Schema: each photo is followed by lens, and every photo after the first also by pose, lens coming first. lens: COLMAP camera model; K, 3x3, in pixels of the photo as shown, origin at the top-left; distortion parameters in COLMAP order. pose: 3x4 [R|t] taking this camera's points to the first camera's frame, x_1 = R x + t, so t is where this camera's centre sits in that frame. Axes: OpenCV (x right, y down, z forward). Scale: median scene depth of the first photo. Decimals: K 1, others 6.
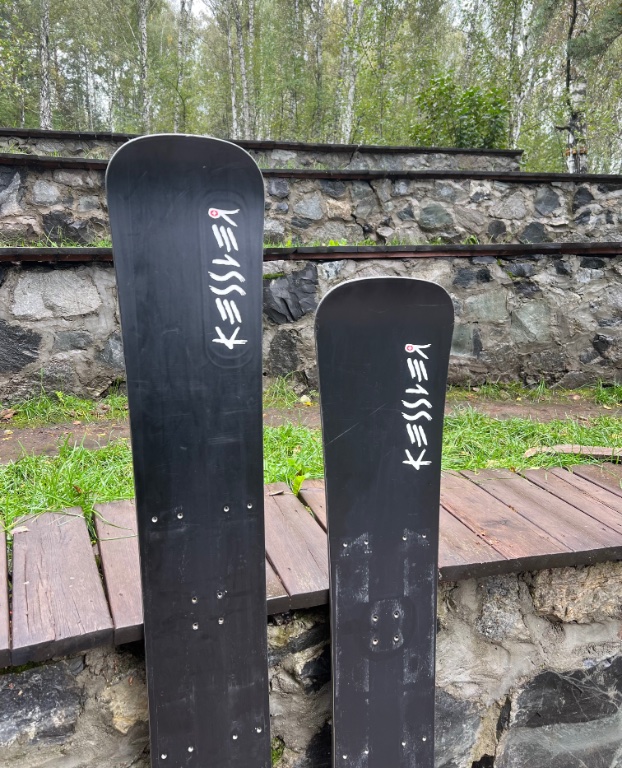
lens RADIAL K [[631.3, 0, 308.8], [0, 631.3, 352.2], [0, 0, 1]] dist [0.083201, -0.107874]
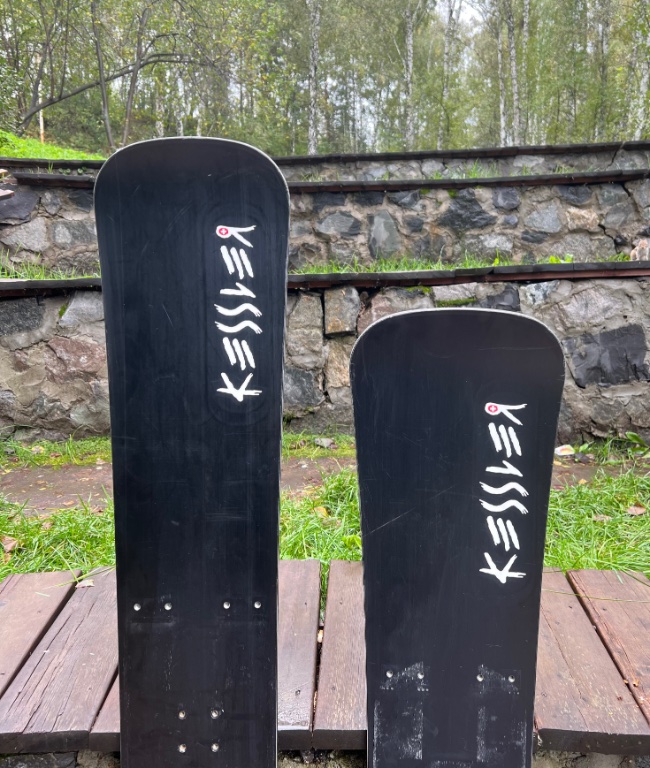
lens RADIAL K [[683.8, 0, 327.4], [0, 683.8, 363.5], [0, 0, 1]] dist [0.043017, -0.047590]
pose [[0.935645, 0.023134, -0.352184, 0.111740], [-0.032525, 0.999255, -0.020771, -0.015365], [0.351441, 0.030889, 0.935700, 0.095289]]
